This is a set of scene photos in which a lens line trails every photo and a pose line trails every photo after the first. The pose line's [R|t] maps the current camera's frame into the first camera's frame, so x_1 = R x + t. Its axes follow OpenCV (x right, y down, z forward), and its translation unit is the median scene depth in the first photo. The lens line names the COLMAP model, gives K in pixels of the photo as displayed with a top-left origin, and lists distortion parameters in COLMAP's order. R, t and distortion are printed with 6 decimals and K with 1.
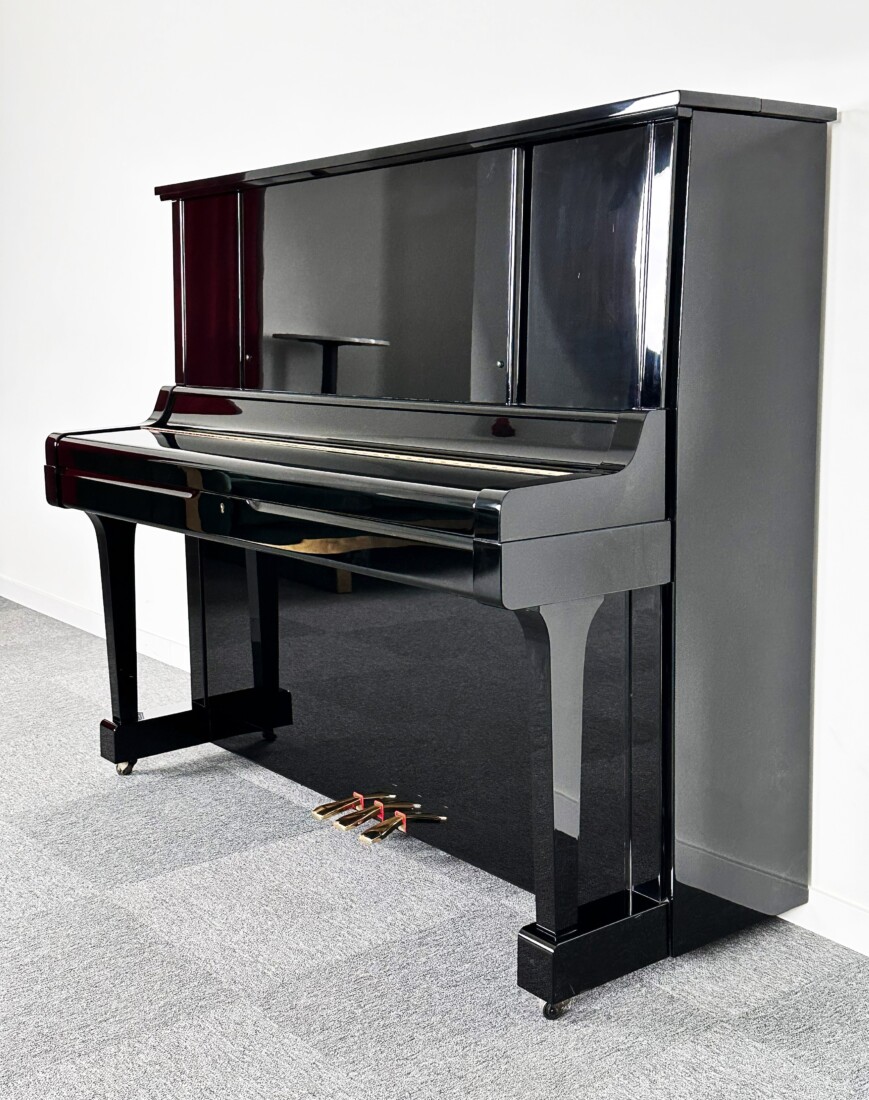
lens RADIAL K [[1388.6, 0, 434.5], [0, 1388.6, 550.0], [0, 0, 1]] dist [0.094596, -0.009251]
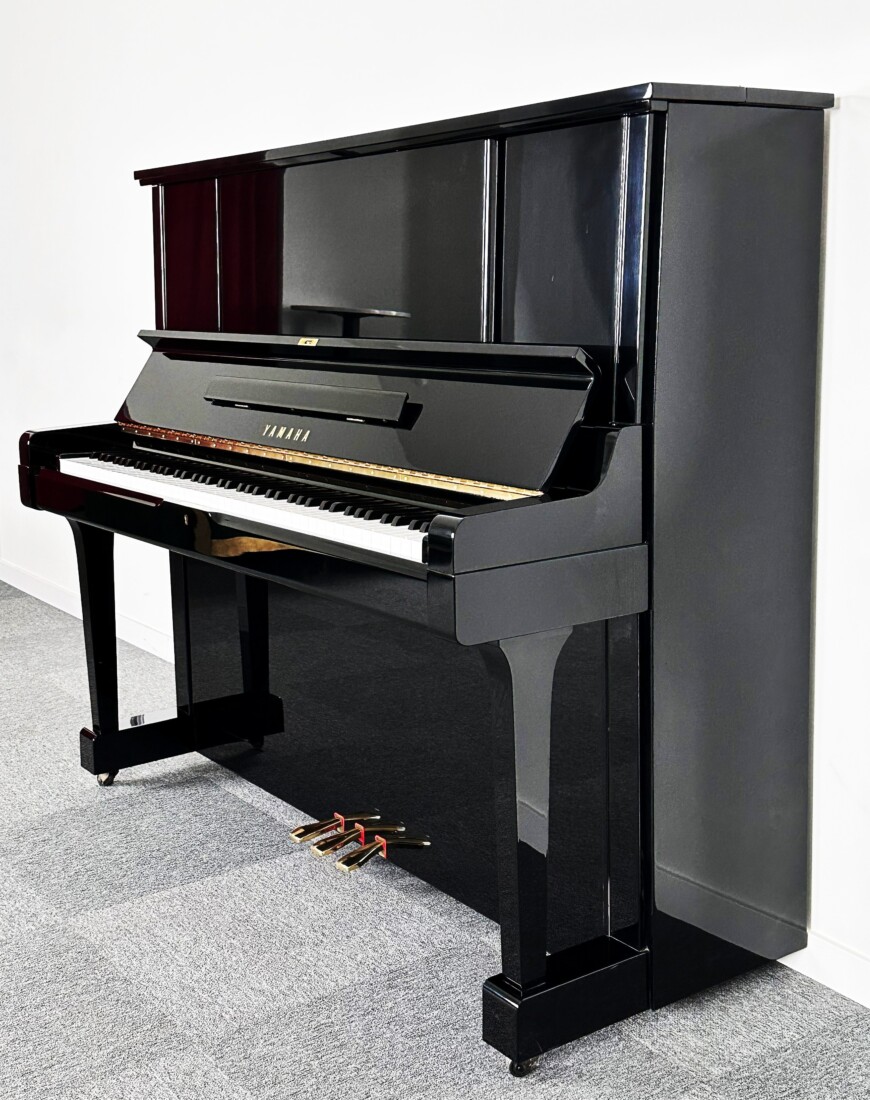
lens RADIAL K [[1443.4, 0, 415.4], [0, 1443.4, 529.9], [0, 0, 1]] dist [0.083327, -0.080551]
pose [[0.998636, 0.000911, -0.052205, 0.057849], [-0.000205, 0.999908, 0.013534, -0.038455], [0.052212, -0.013505, 0.998545, 0.027389]]
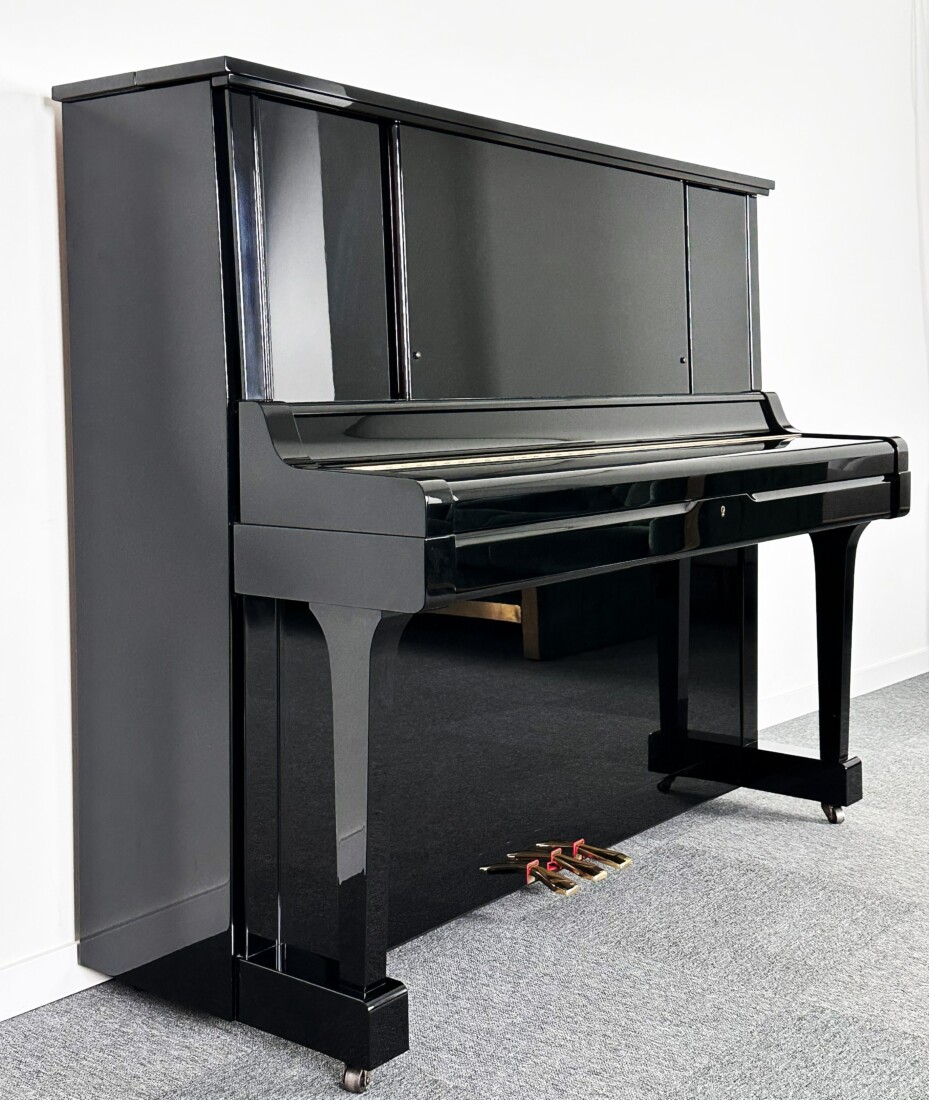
lens RADIAL K [[1529.2, 0, 464.5], [0, 1529.2, 550.0], [0, 0, 1]] dist [0.044495, 0.004805]
pose [[-0.257598, -0.116907, 0.959154, -1.099263], [0.144983, 0.976739, 0.157989, -0.193989], [-0.955313, 0.179759, -0.234657, 1.472701]]
